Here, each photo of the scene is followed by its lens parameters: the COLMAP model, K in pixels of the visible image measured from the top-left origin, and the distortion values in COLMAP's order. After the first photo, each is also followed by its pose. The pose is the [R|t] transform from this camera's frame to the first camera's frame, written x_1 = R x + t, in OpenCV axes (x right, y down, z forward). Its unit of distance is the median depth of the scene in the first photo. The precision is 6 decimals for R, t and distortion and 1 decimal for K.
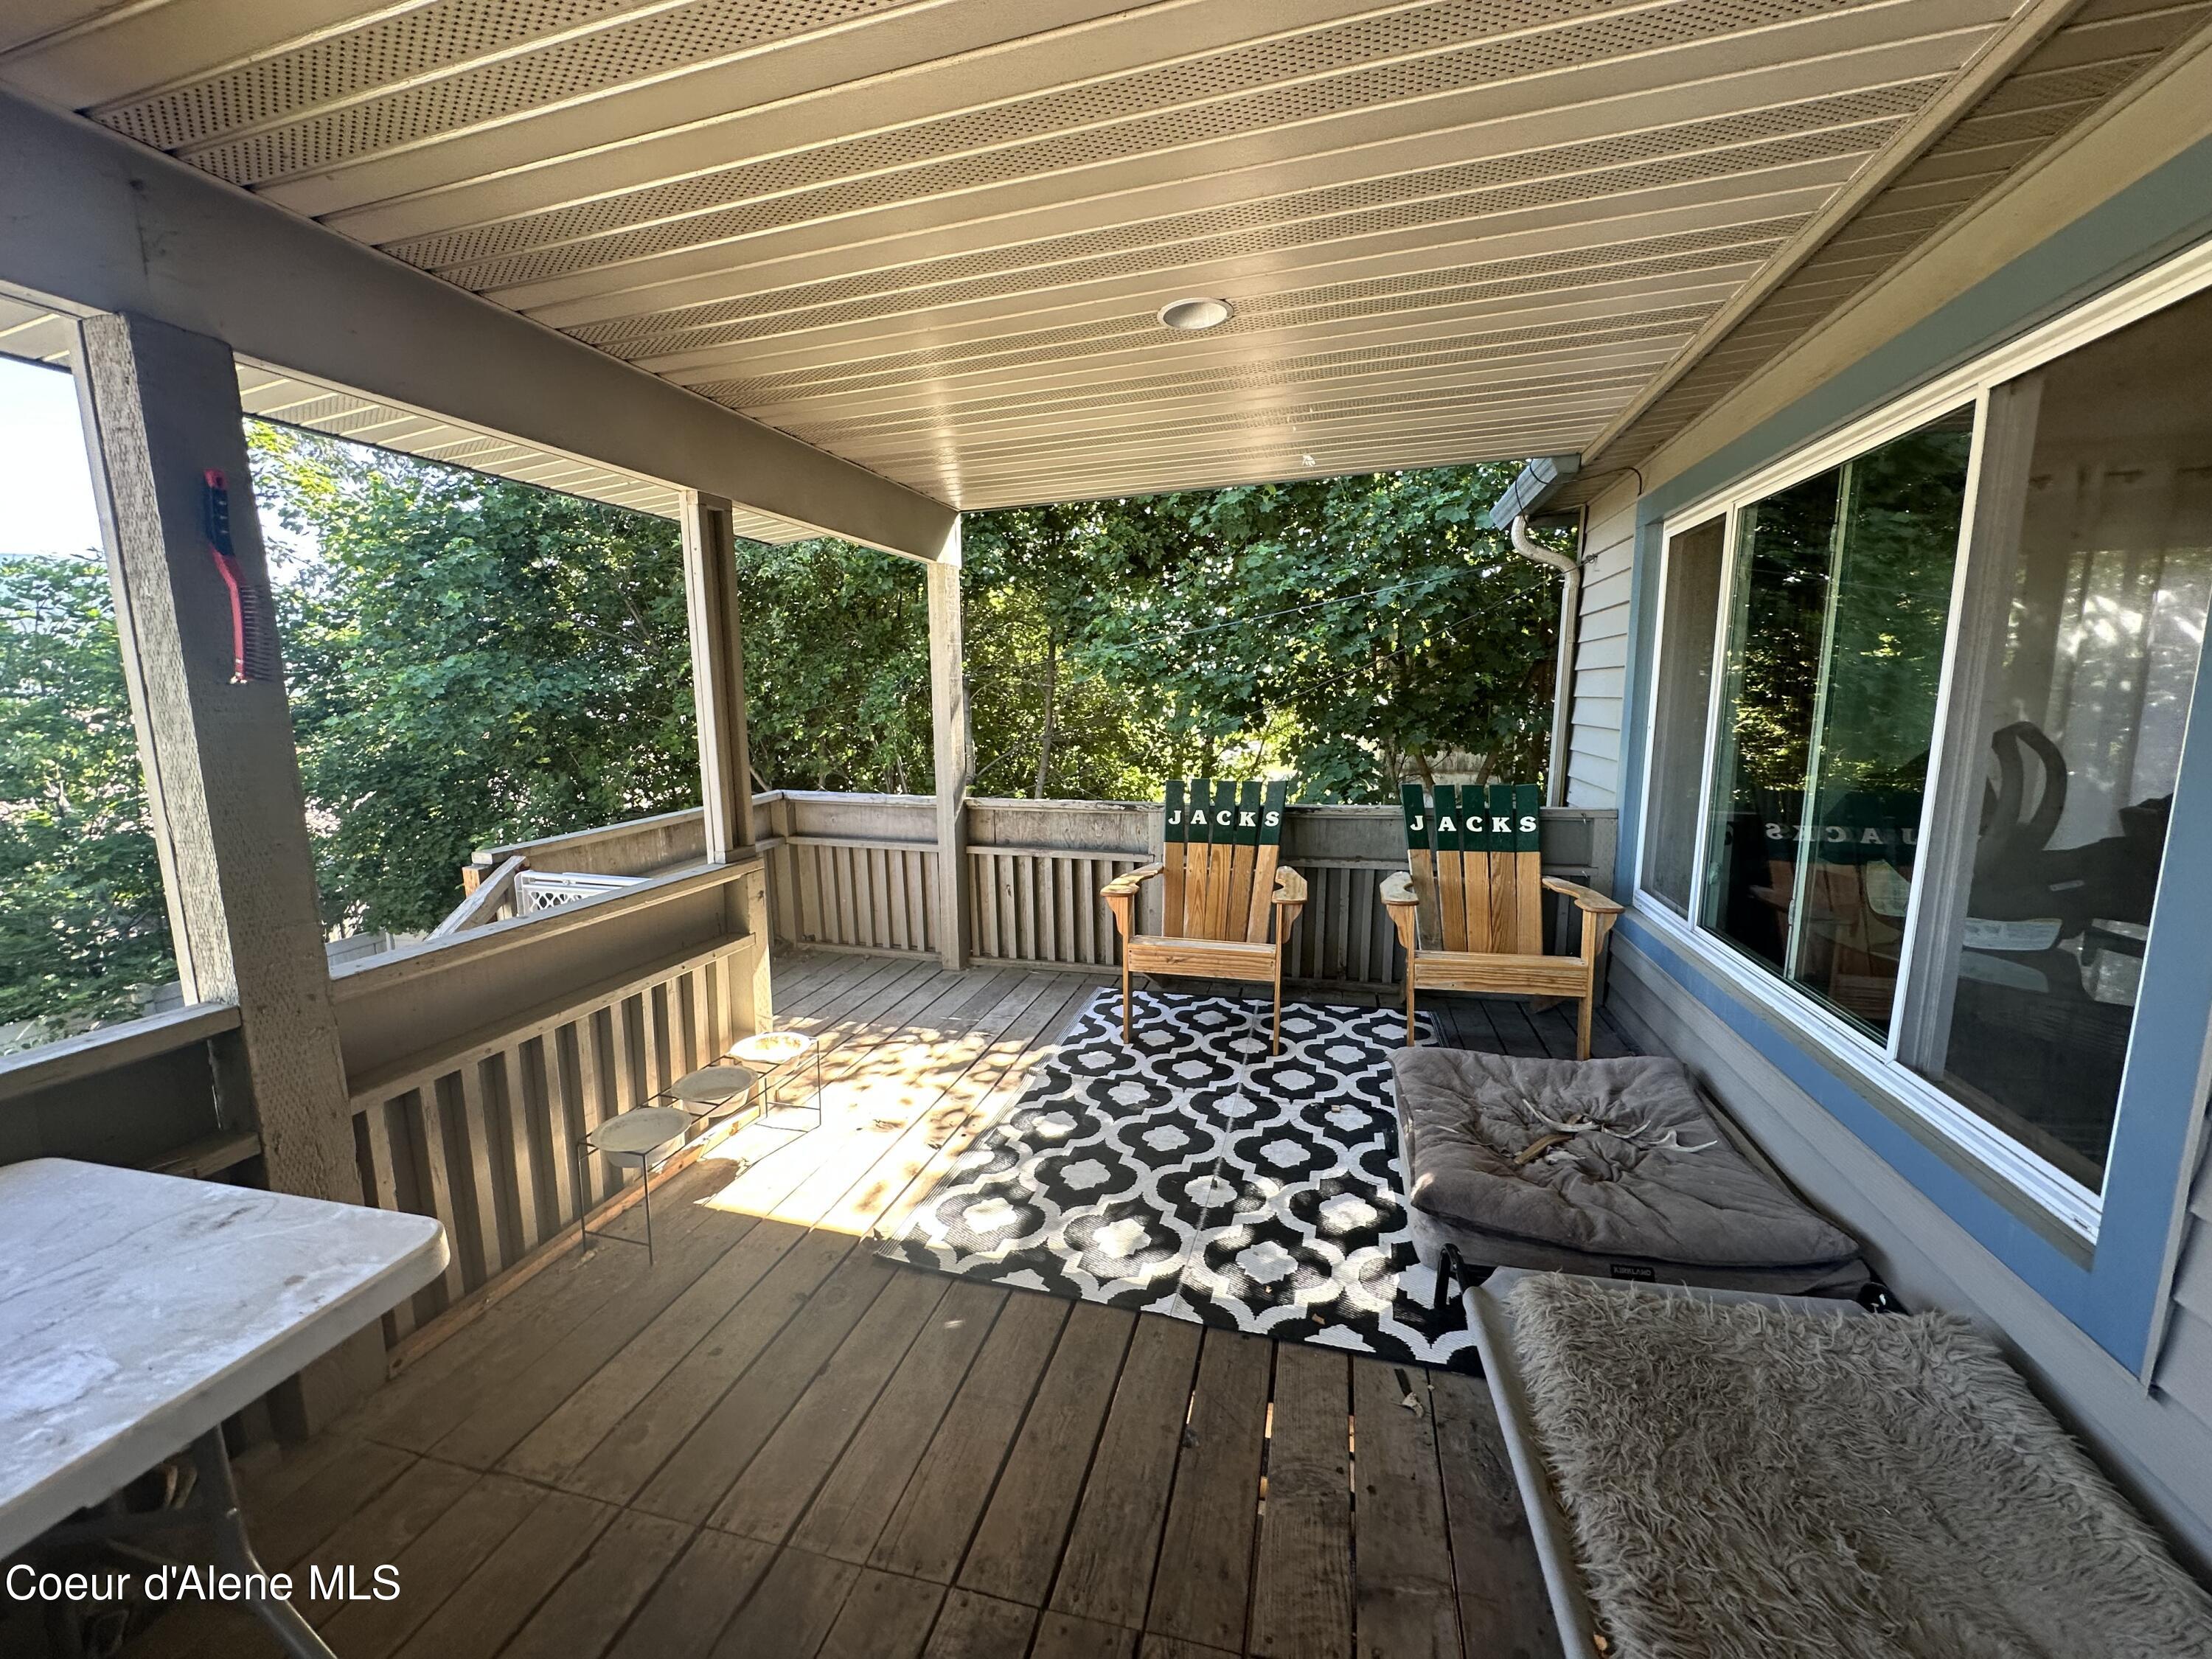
lens RADIAL K [[878.0, 0, 1106.0], [0, 878.0, 829.5], [0, 0, 1]] dist [-0.002726, 0.000503]
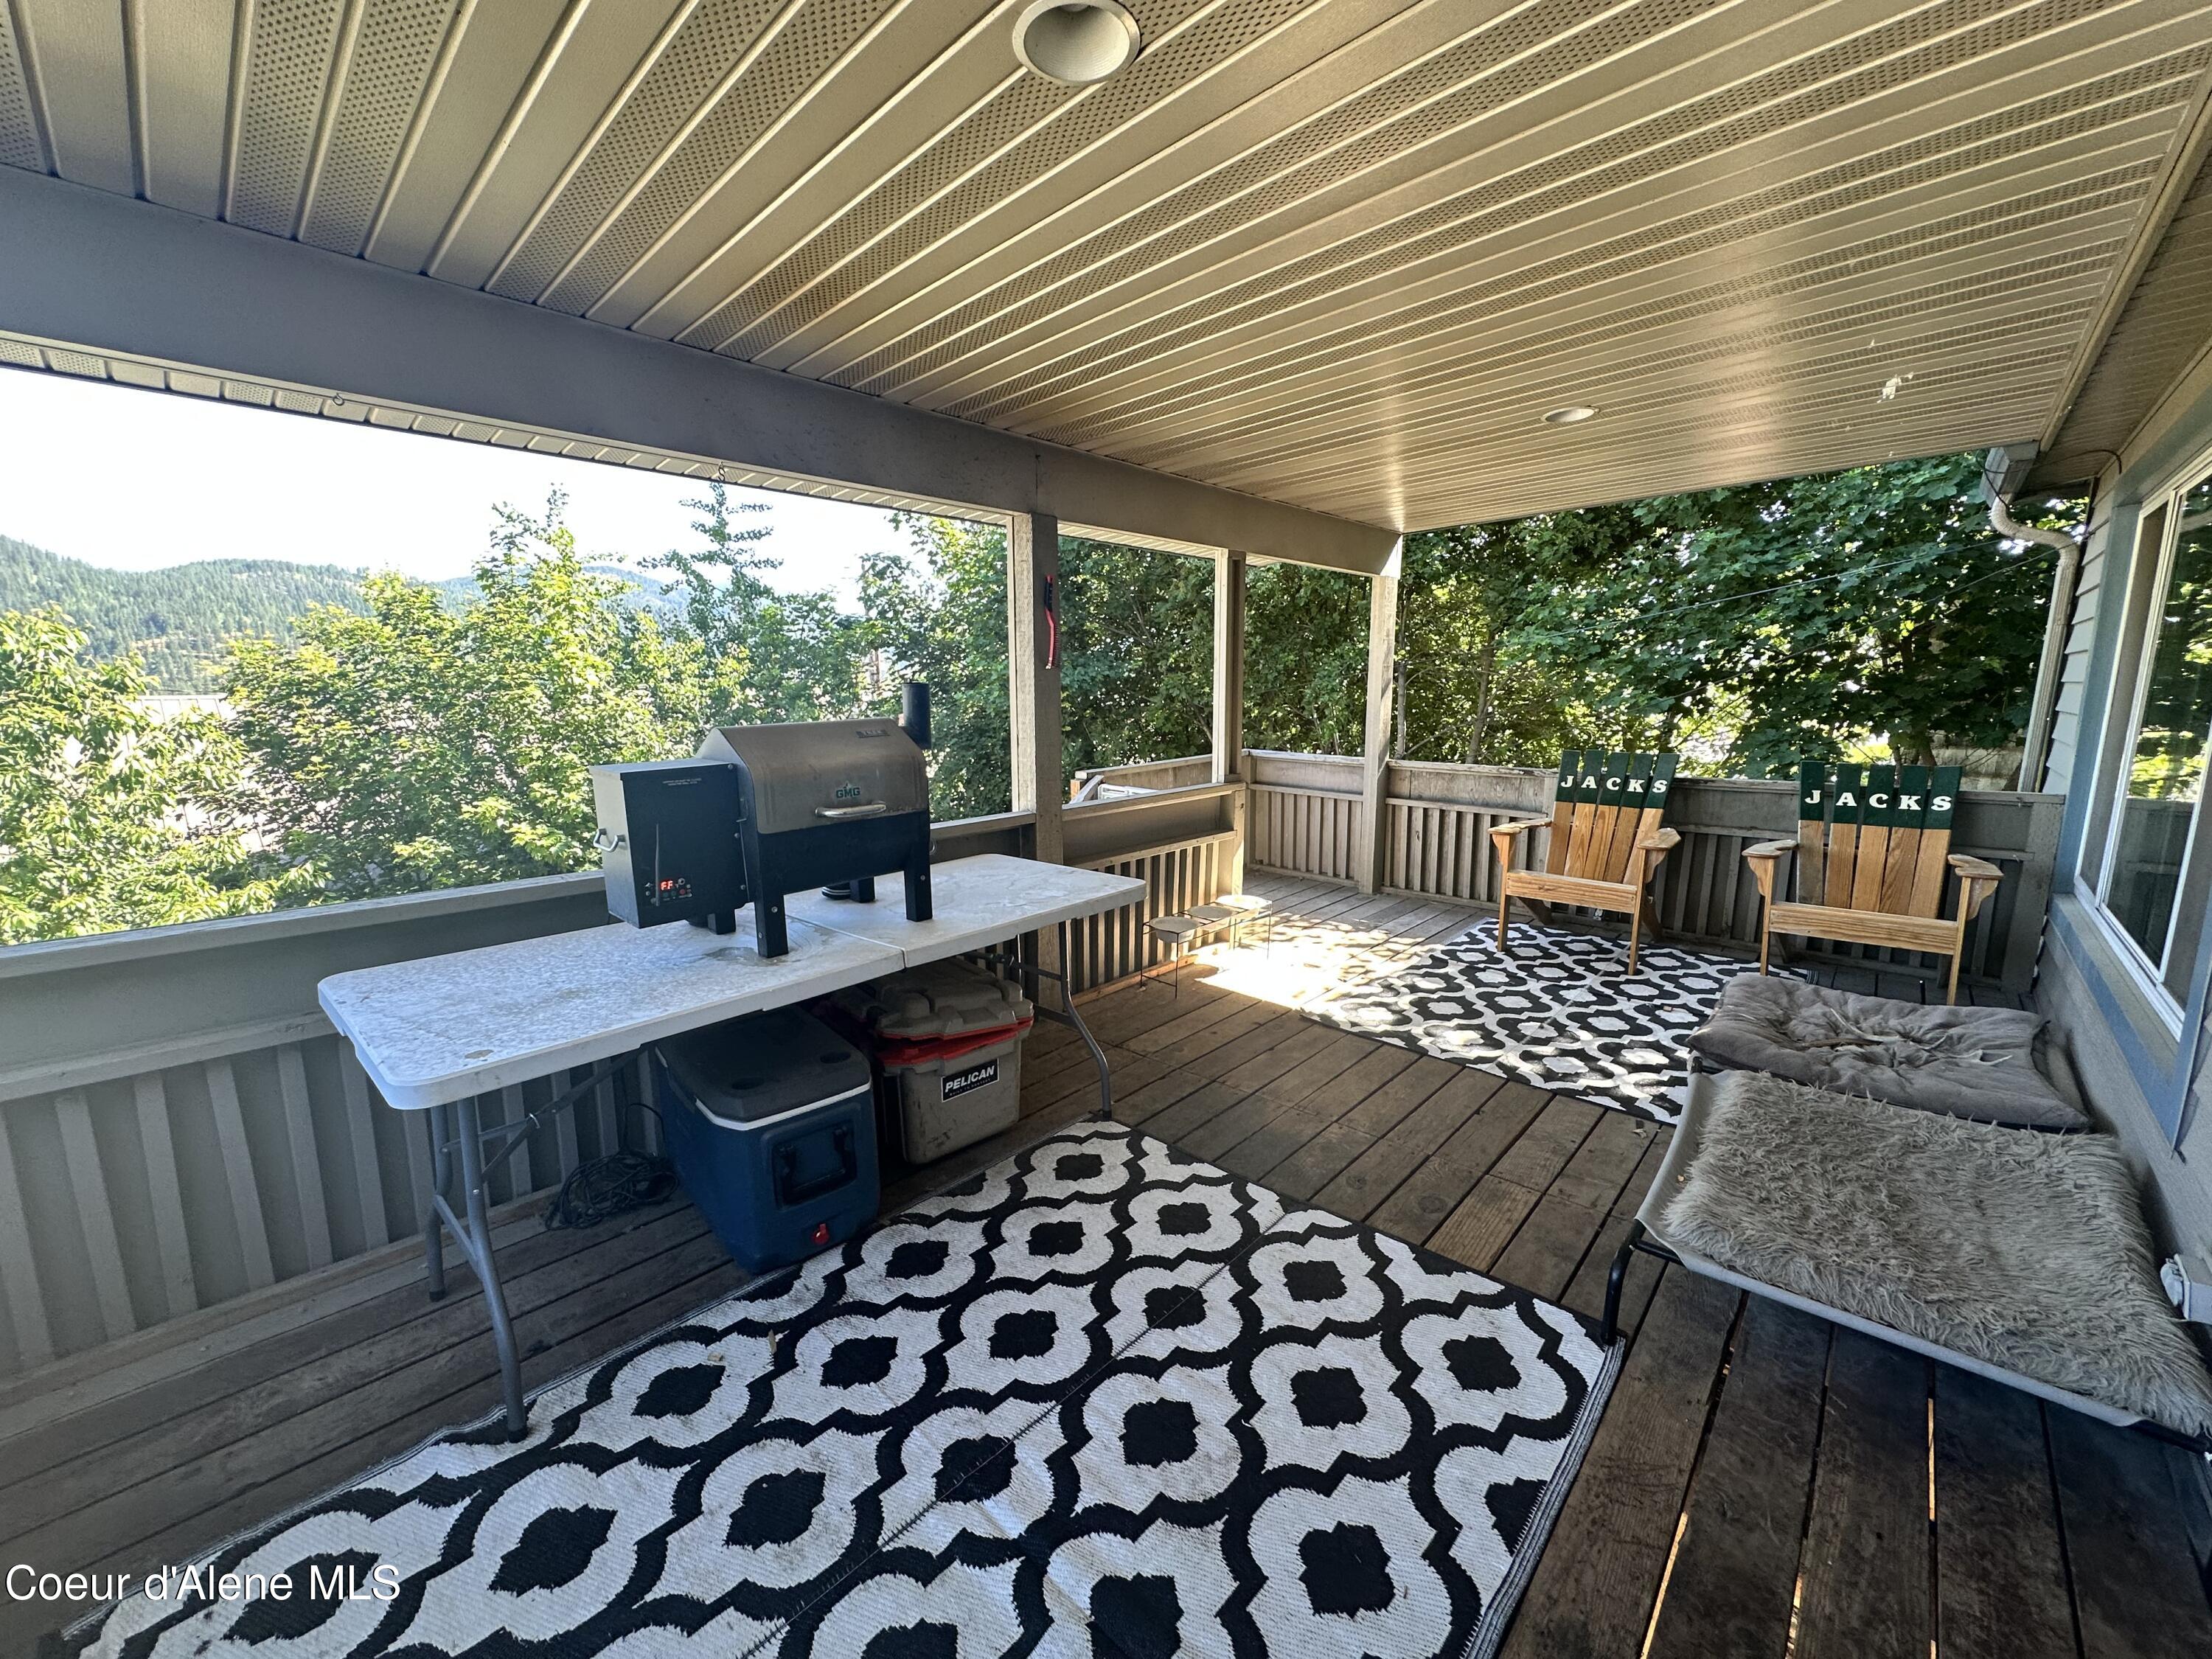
lens RADIAL K [[878.0, 0, 1106.0], [0, 878.0, 829.5], [0, 0, 1]] dist [-0.002726, 0.000503]
pose [[0.884378, 0.081599, -0.459583, 0.092744], [-0.074980, 0.996650, 0.032672, 0.071012], [0.460709, 0.005565, 0.887534, -0.413429]]
